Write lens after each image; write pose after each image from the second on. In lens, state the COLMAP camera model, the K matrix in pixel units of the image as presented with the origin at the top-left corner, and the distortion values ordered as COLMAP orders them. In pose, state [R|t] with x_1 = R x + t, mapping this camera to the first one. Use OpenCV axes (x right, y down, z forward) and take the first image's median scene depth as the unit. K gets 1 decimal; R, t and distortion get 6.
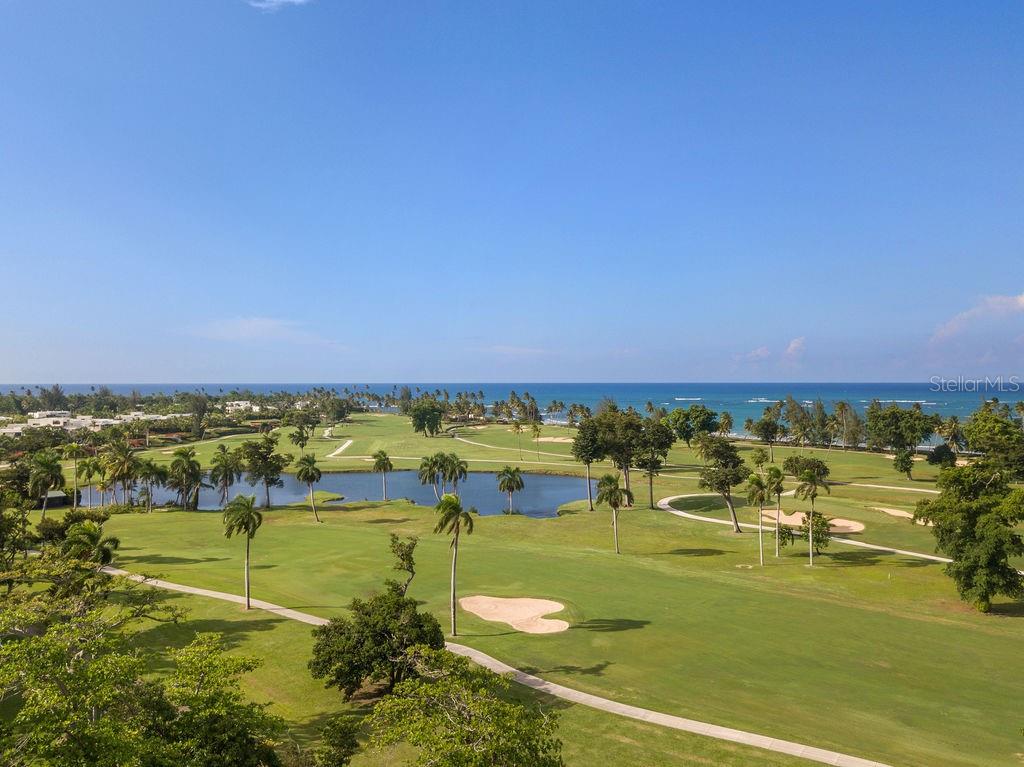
lens RADIAL K [[805.7, 0, 501.8], [0, 805.7, 381.9], [0, 0, 1]] dist [0.048943, -0.017932]
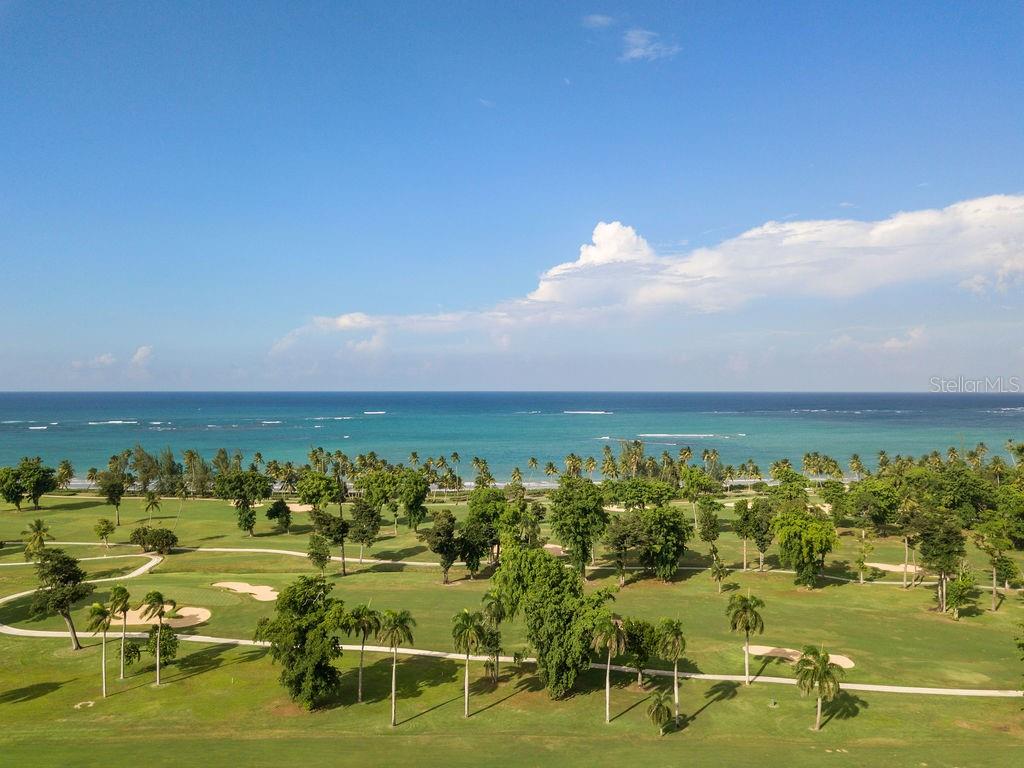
lens RADIAL K [[805.7, 0, 496.8], [0, 805.7, 381.0], [0, 0, 1]] dist [0.048943, -0.017932]
pose [[0.726348, 0.009883, 0.687256, -0.004327], [0.000100, 0.999895, -0.014485, -0.099779], [-0.687328, 0.010589, 0.726270, -0.005073]]
